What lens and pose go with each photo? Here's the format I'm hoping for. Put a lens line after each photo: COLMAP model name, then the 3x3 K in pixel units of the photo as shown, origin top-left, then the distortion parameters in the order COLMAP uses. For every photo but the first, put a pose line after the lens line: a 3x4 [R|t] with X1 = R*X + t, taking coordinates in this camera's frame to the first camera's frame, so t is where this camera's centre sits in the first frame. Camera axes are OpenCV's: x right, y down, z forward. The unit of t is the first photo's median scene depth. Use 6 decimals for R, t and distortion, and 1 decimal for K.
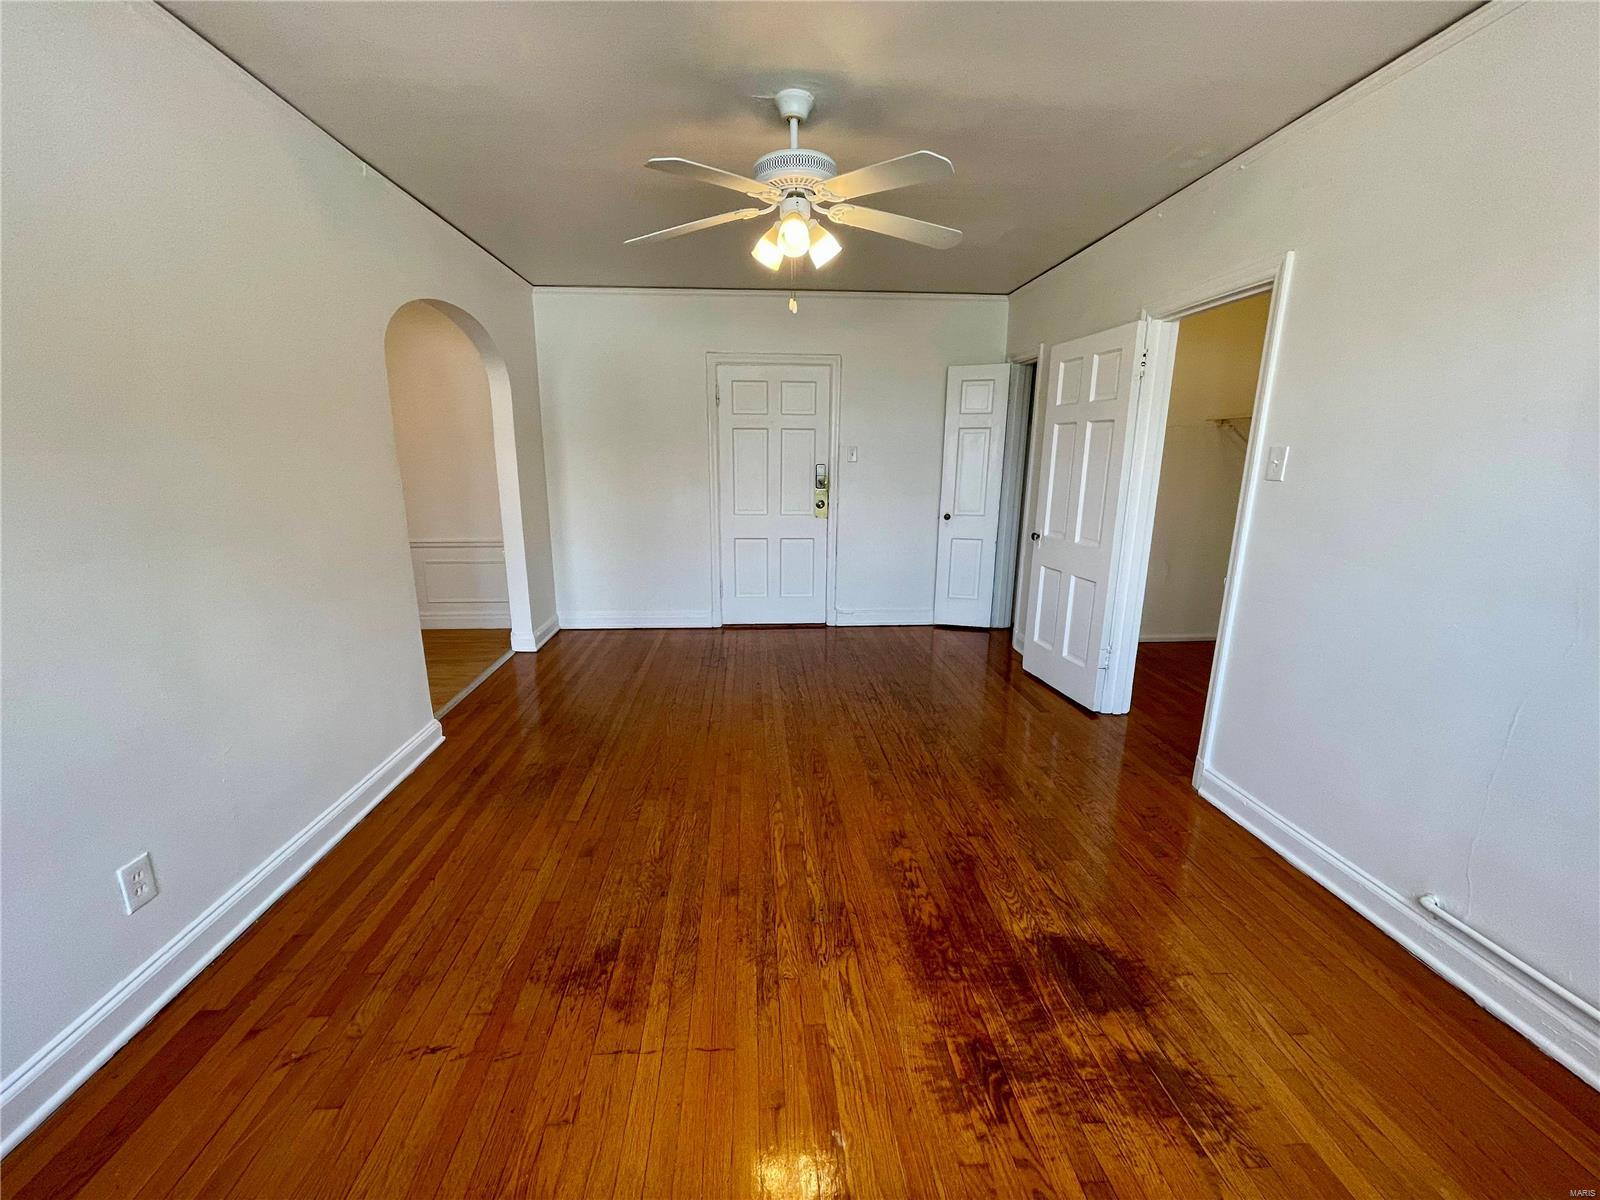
lens RADIAL K [[645.3, 0, 793.9], [0, 645.3, 601.8], [0, 0, 1]] dist [0.002959, -0.000726]
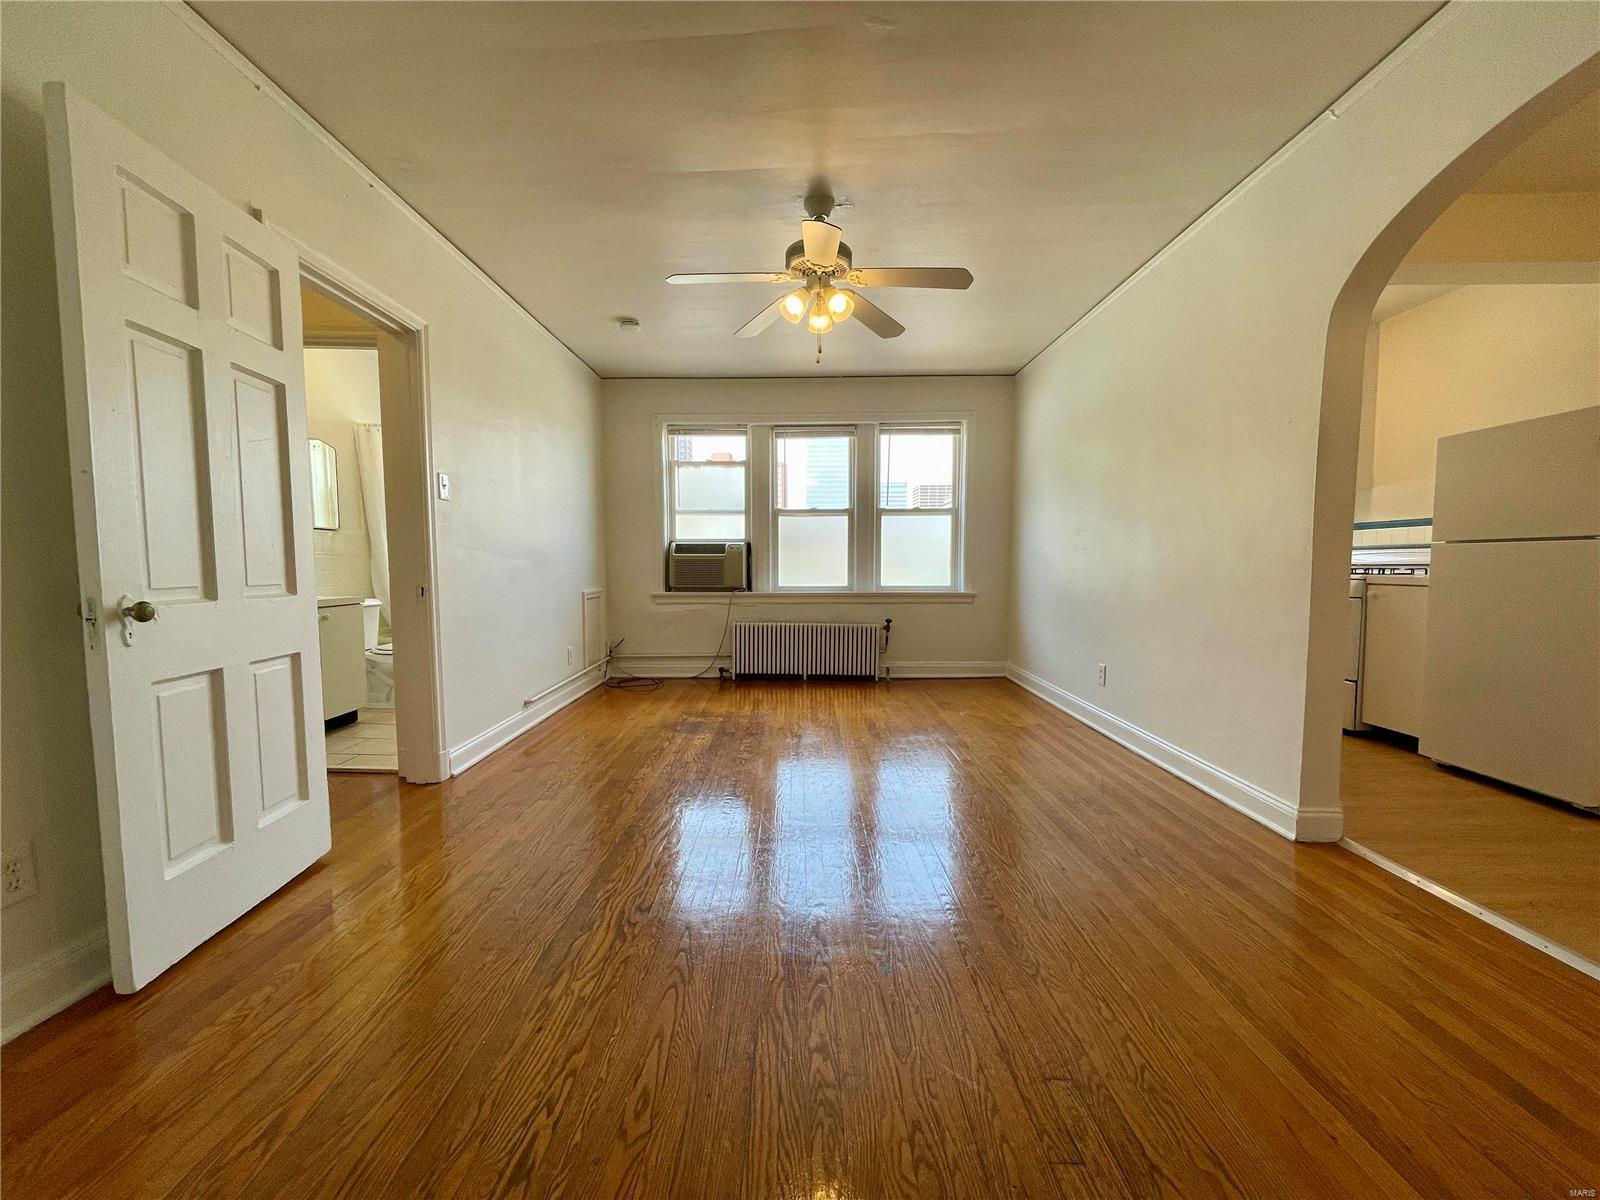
lens RADIAL K [[645.3, 0, 790.3], [0, 645.3, 607.0], [0, 0, 1]] dist [0.002959, -0.000726]
pose [[-0.996170, -0.010860, 0.086759, -0.055666], [0.014991, 0.956350, 0.291839, -0.360963], [-0.086141, 0.292022, -0.952524, 2.325132]]
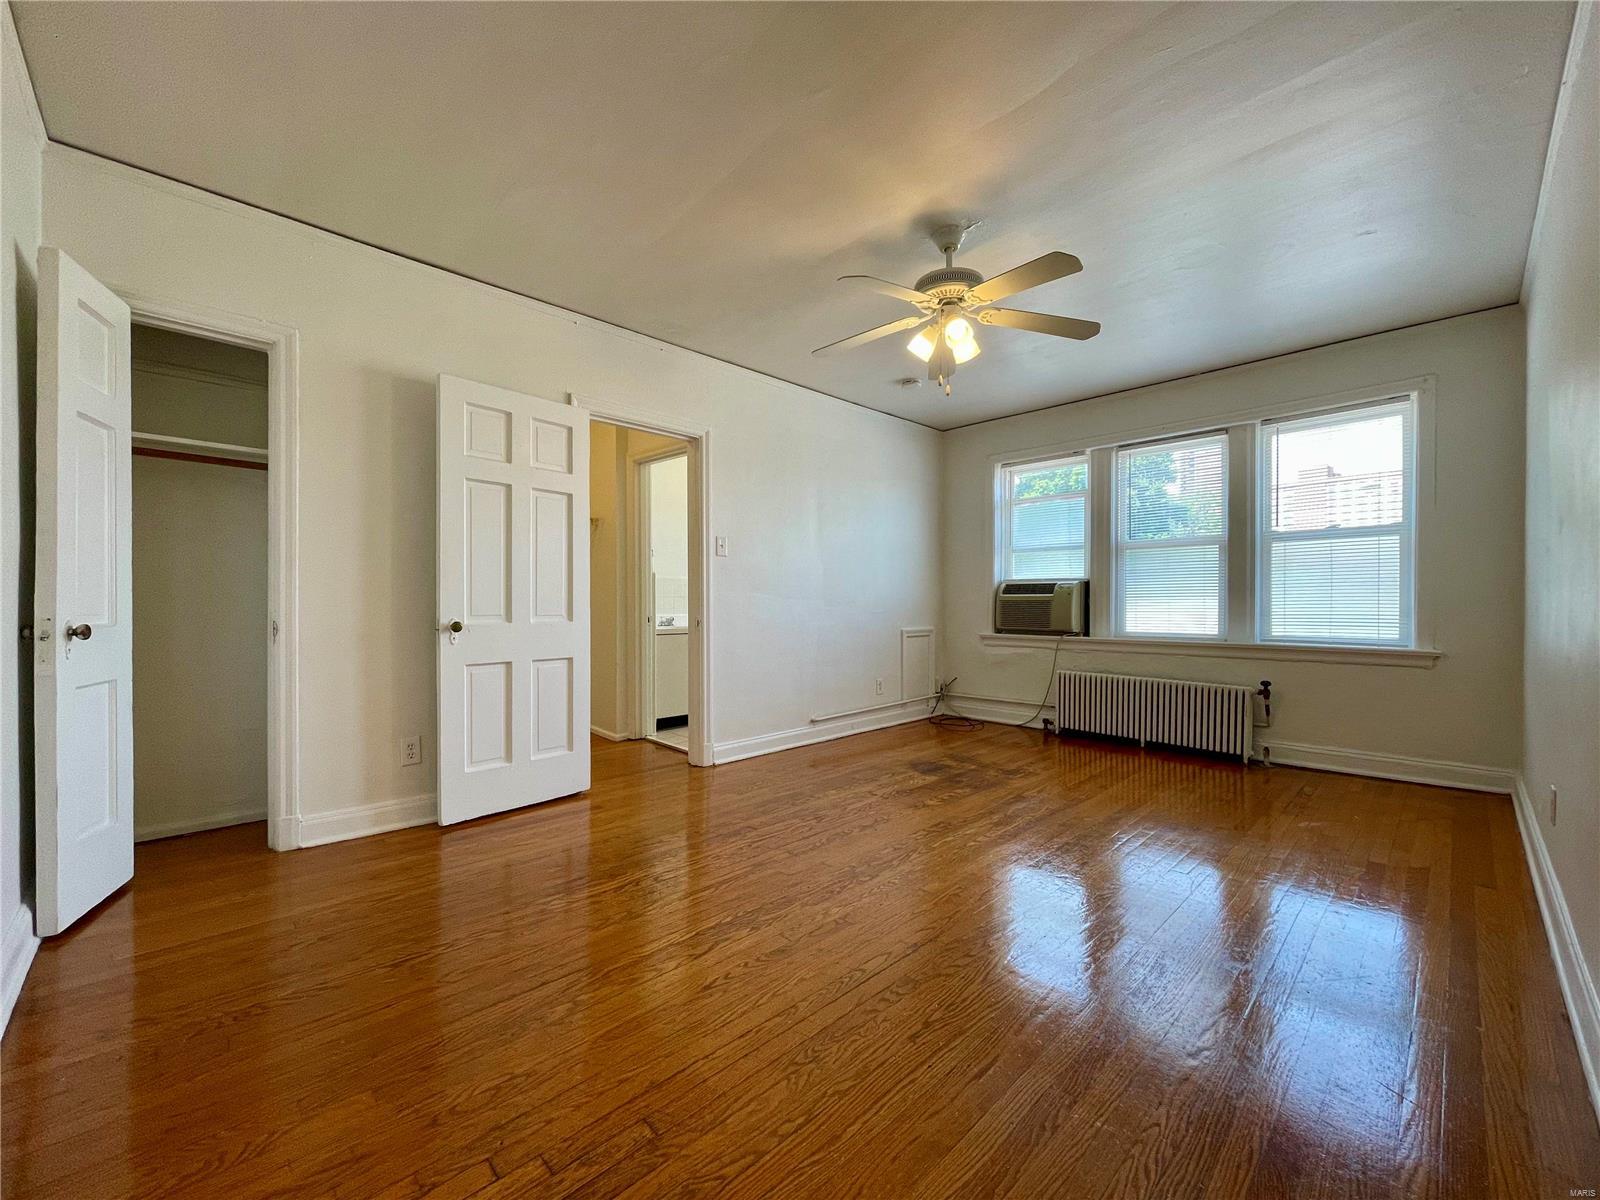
lens RADIAL K [[645.3, 0, 791.8], [0, 645.3, 605.9], [0, 0, 1]] dist [0.002959, -0.000726]
pose [[-0.640296, -0.011753, 0.768038, -0.725686], [0.166342, 0.974034, 0.153581, -0.300411], [-0.749901, 0.226095, -0.621715, 2.047178]]
